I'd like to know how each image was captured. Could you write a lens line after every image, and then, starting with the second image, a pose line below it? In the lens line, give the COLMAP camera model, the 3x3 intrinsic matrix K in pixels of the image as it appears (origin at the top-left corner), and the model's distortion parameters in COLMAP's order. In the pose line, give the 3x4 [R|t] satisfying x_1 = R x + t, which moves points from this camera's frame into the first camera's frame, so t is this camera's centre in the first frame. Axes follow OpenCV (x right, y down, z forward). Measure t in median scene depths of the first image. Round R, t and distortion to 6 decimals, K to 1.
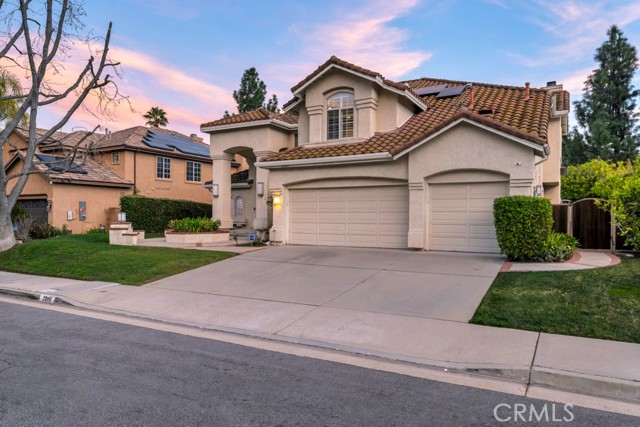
lens RADIAL K [[434.9, 0, 320.0], [0, 434.9, 213.5], [0, 0, 1]] dist [0.008364, 0.003612]
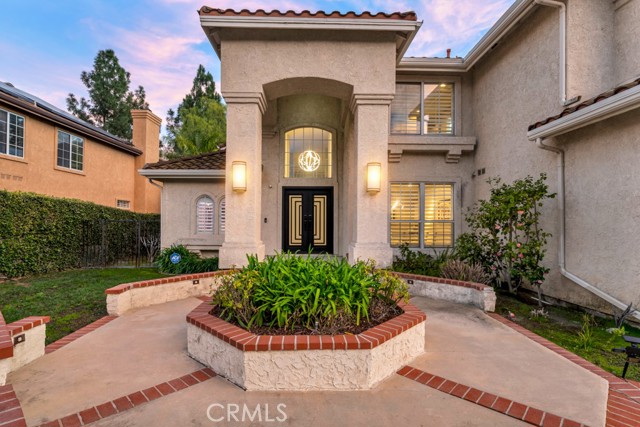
lens RADIAL K [[321.5, 0, 320.0], [0, 321.5, 213.5], [0, 0, 1]] dist [0.004439, 0.000390]
pose [[0.859888, 0.012706, 0.510324, -0.440275], [-0.003471, 0.999813, -0.019045, -0.016651], [-0.510470, 0.014605, 0.859771, 0.931534]]
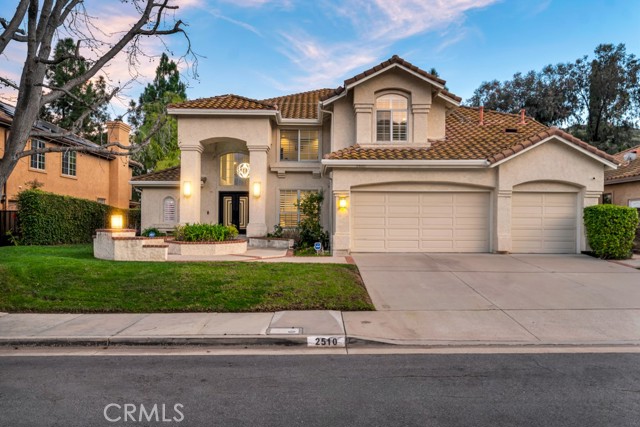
lens RADIAL K [[422.5, 0, 320.0], [0, 422.5, 213.5], [0, 0, 1]] dist [-0.002185, -0.001533]
pose [[0.858459, 0.010760, 0.512770, -0.571798], [-0.004821, 0.999905, -0.012910, 0.001578], [-0.512860, 0.008610, 0.858429, 0.277465]]
